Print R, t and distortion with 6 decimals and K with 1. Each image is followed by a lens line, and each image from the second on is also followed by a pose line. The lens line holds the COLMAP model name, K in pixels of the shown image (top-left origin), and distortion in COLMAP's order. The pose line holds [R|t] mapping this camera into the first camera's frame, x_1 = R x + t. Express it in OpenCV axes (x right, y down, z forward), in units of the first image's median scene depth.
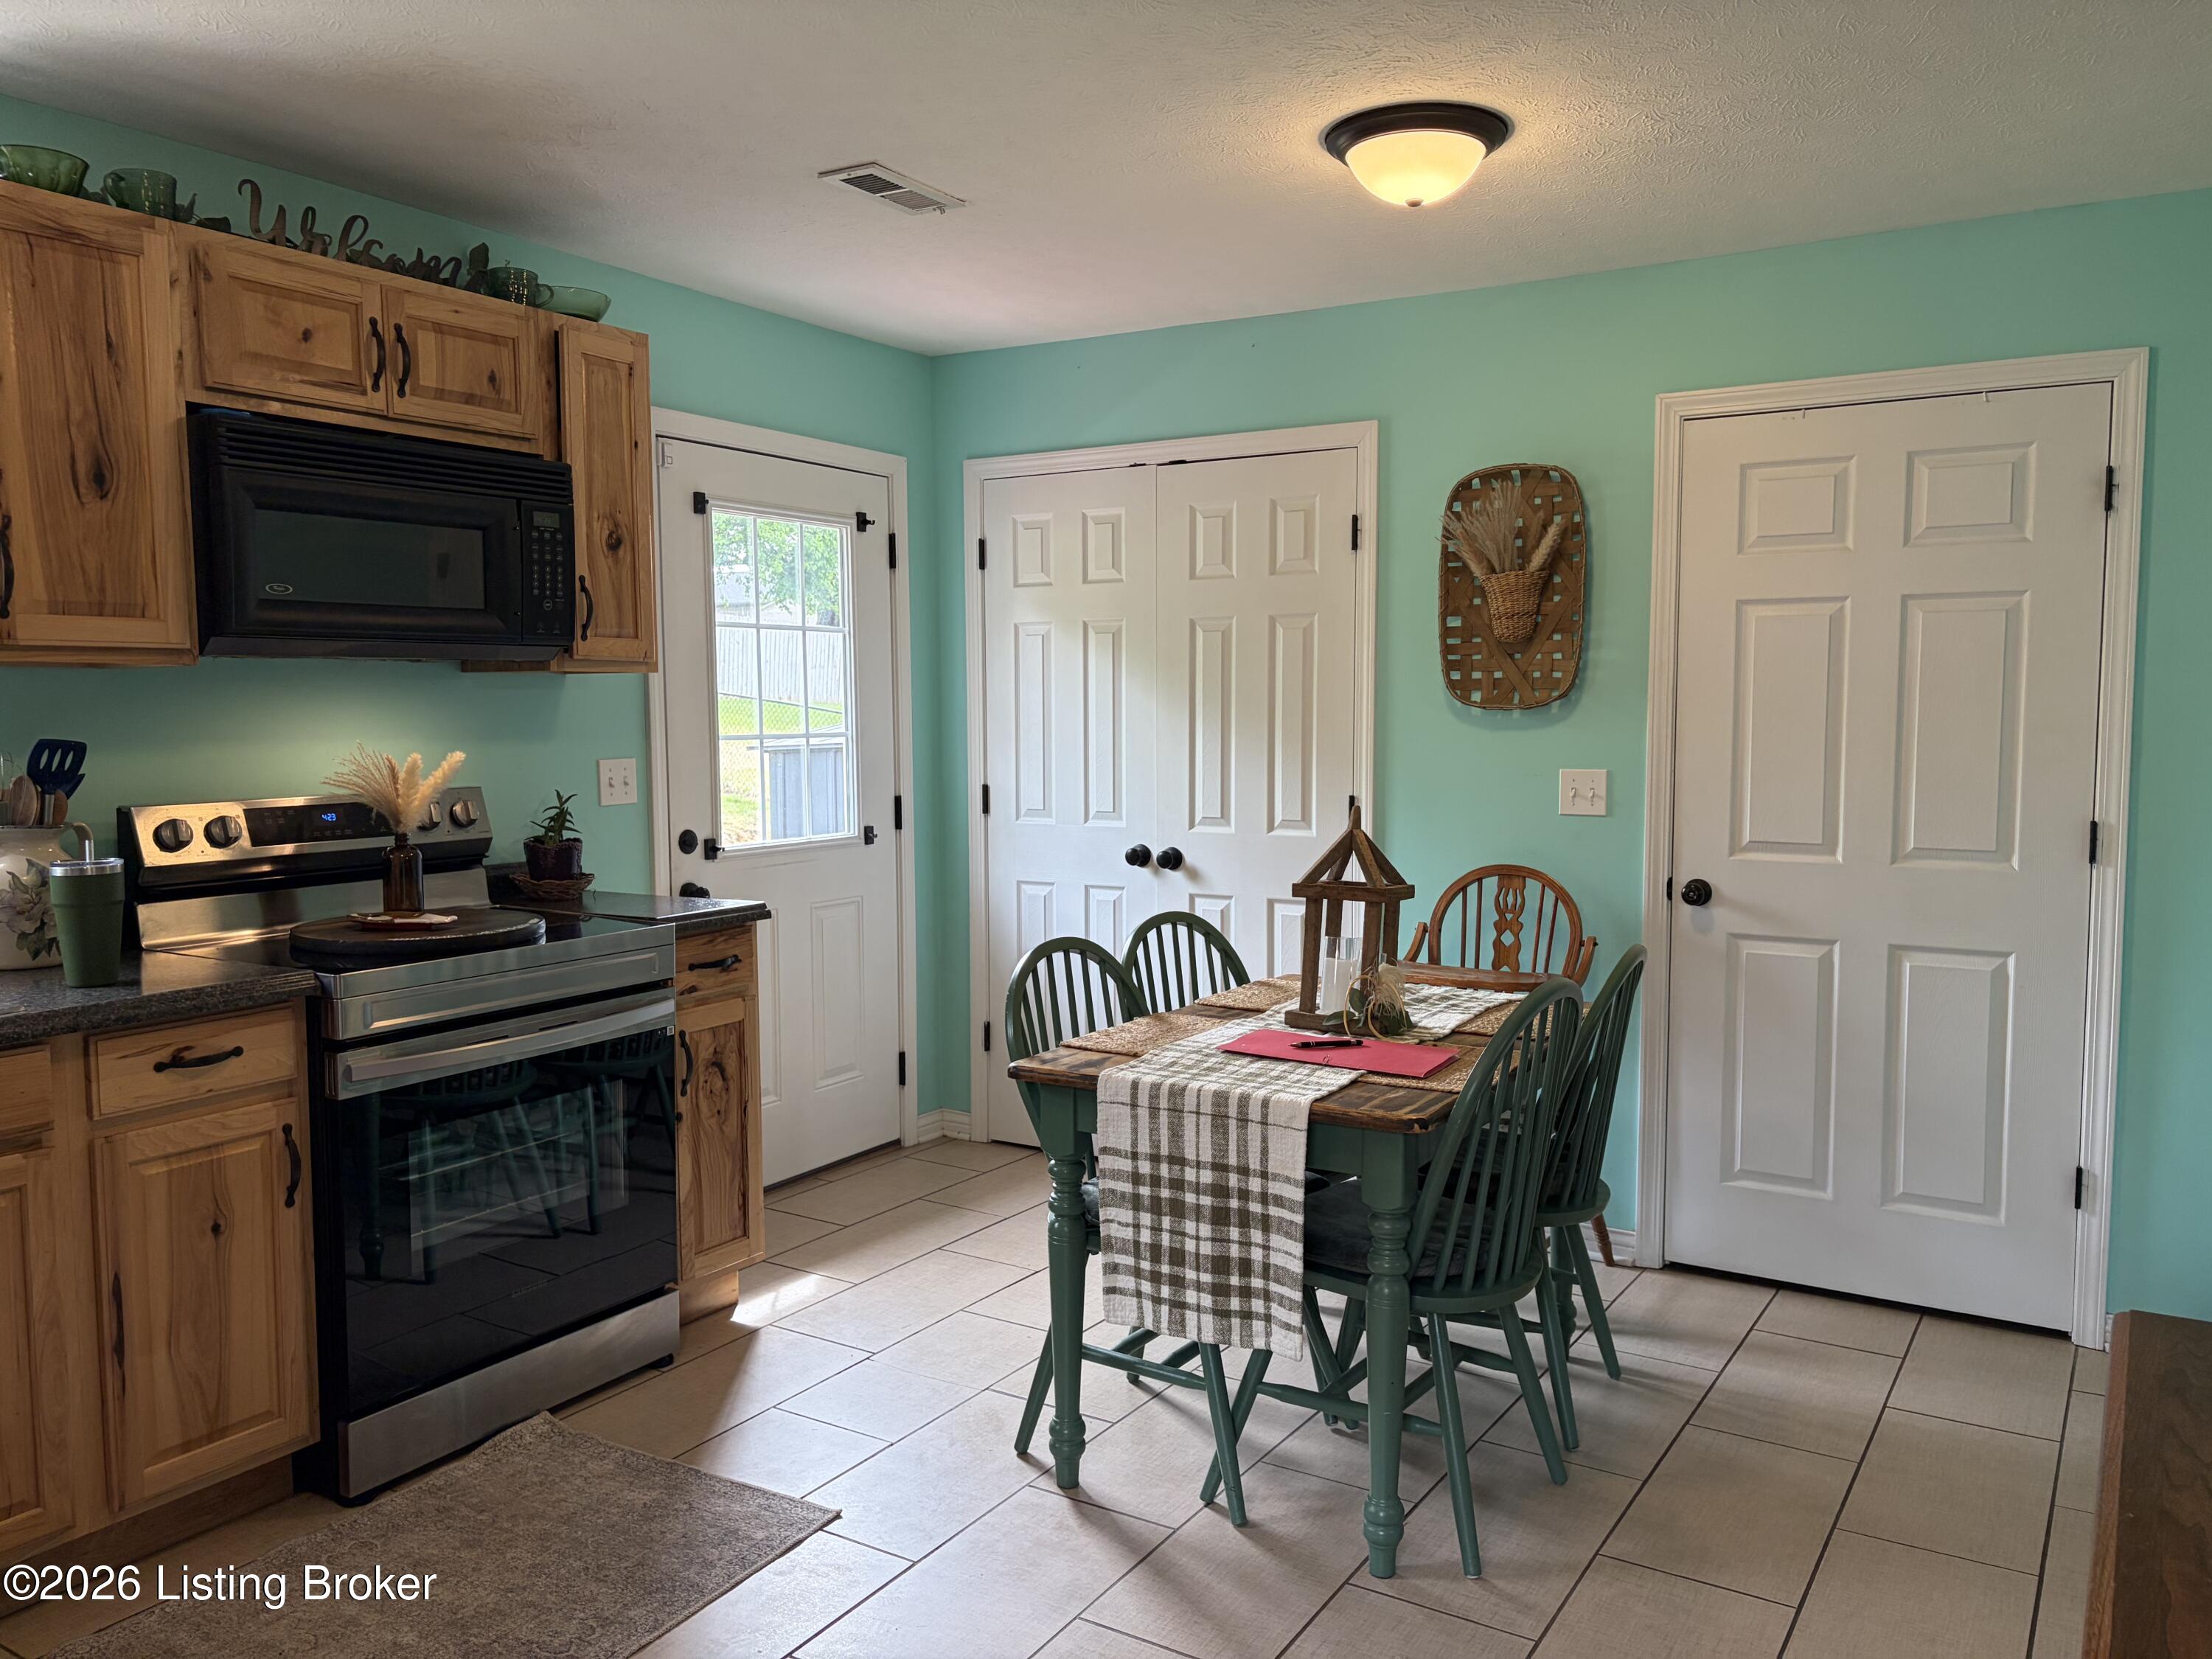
lens RADIAL K [[1651.3, 0, 1105.3], [0, 1651.3, 833.9], [0, 0, 1]] dist [-0.002253, -0.005025]
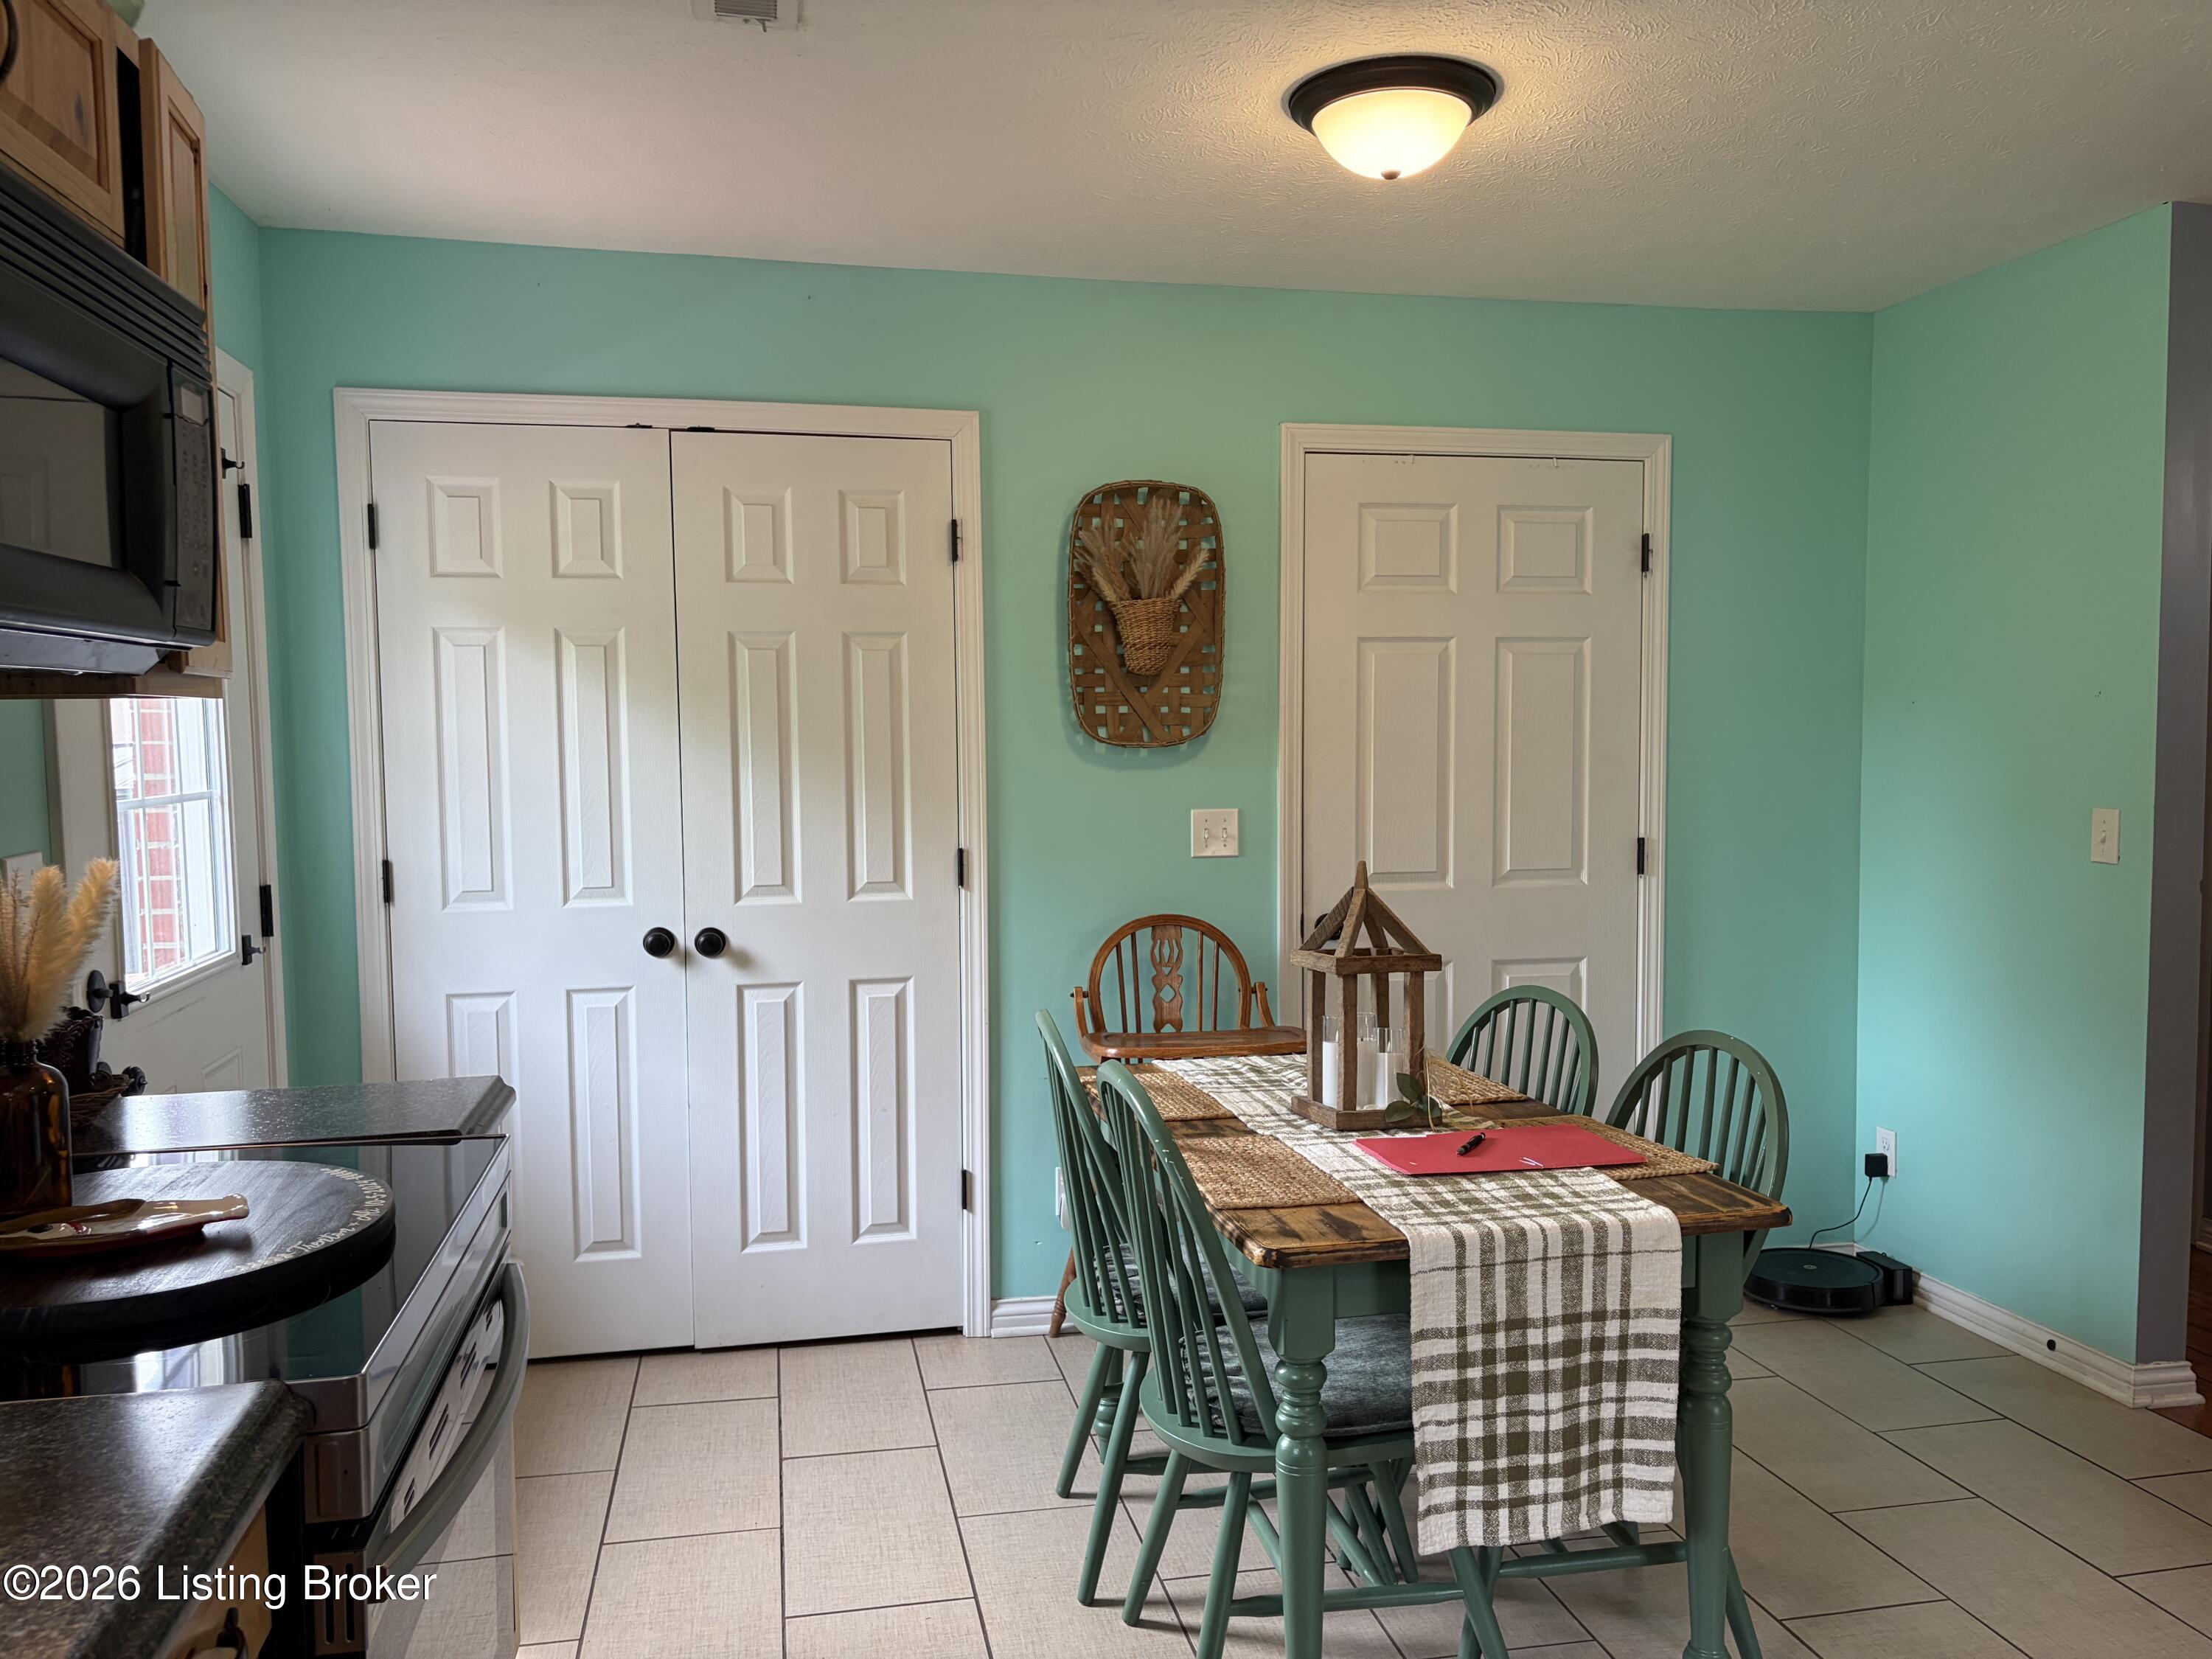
lens RADIAL K [[1642.4, 0, 1109.4], [0, 1642.4, 849.6], [0, 0, 1]] dist [0.115478, -0.325848]
pose [[0.718793, -0.055643, 0.692993, -0.629326], [0.057981, 0.998117, 0.020004, -0.057808], [-0.692802, 0.025802, 0.720666, 0.540643]]
